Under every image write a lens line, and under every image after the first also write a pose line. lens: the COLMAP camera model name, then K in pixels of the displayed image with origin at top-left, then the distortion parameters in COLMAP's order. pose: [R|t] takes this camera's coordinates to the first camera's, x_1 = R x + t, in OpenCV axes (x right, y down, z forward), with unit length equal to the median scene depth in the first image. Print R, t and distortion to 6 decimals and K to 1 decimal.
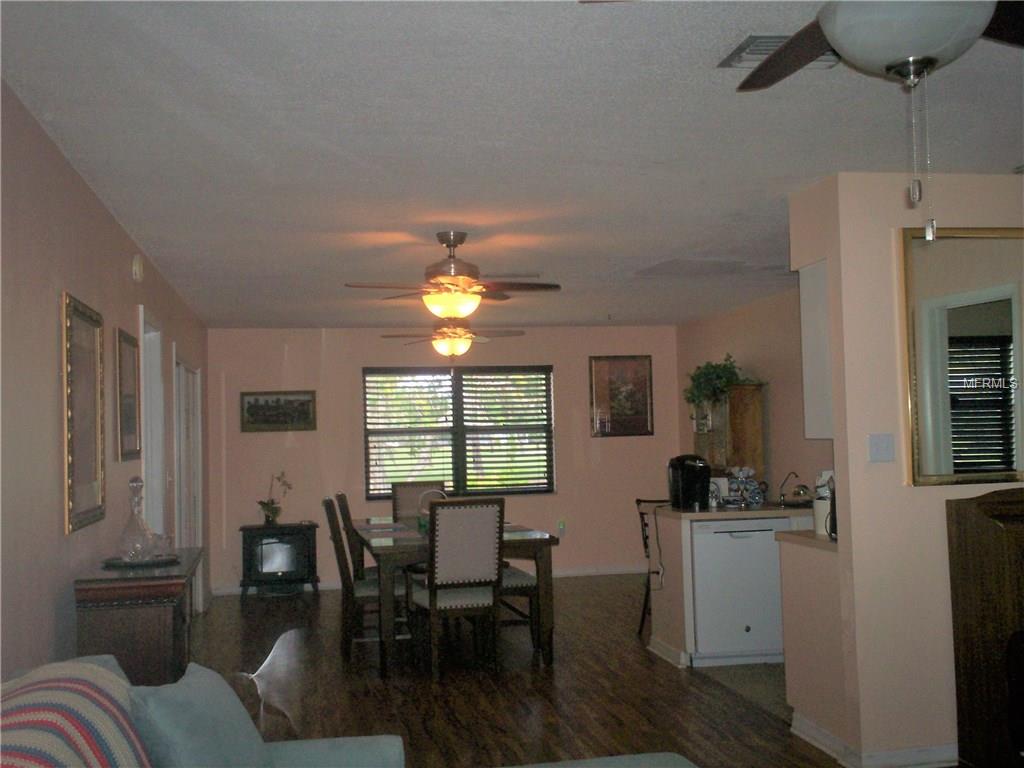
lens RADIAL K [[1088.1, 0, 509.9], [0, 1088.1, 401.1], [0, 0, 1]] dist [0.045285, -0.011948]
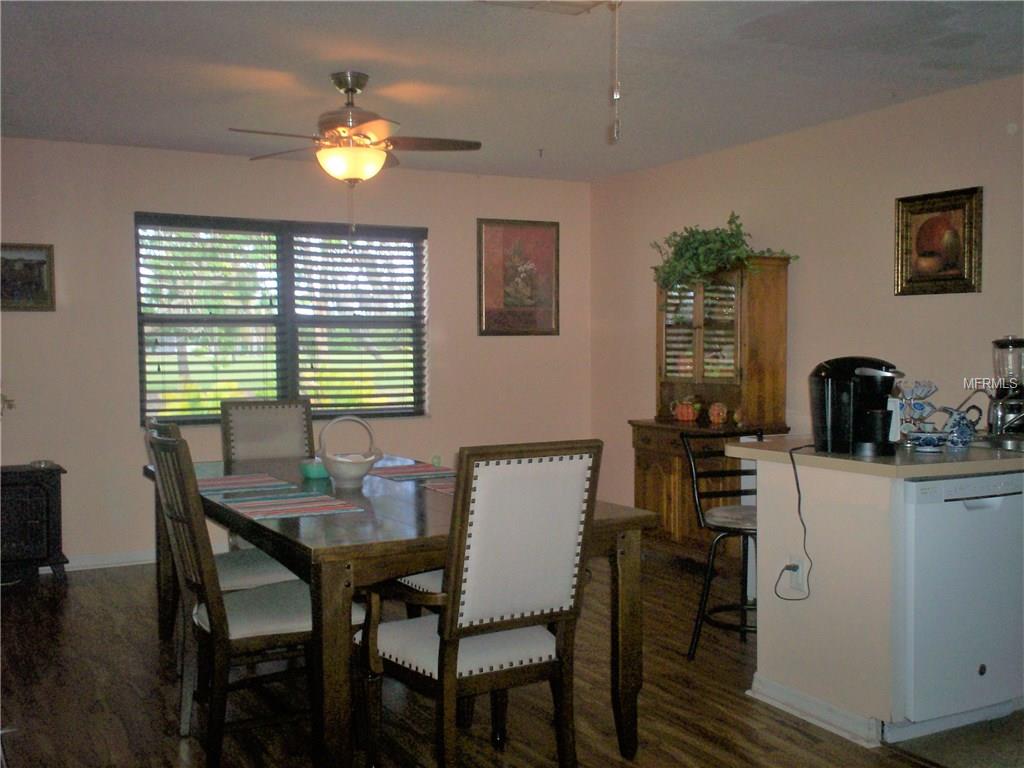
lens RADIAL K [[1088.1, 0, 509.9], [0, 1088.1, 401.1], [0, 0, 1]] dist [0.045285, -0.011948]
pose [[0.957926, 0.006758, 0.286937, -0.109085], [-0.029168, 0.996839, 0.073895, 0.023435], [-0.285530, -0.079156, 0.955095, 0.341434]]
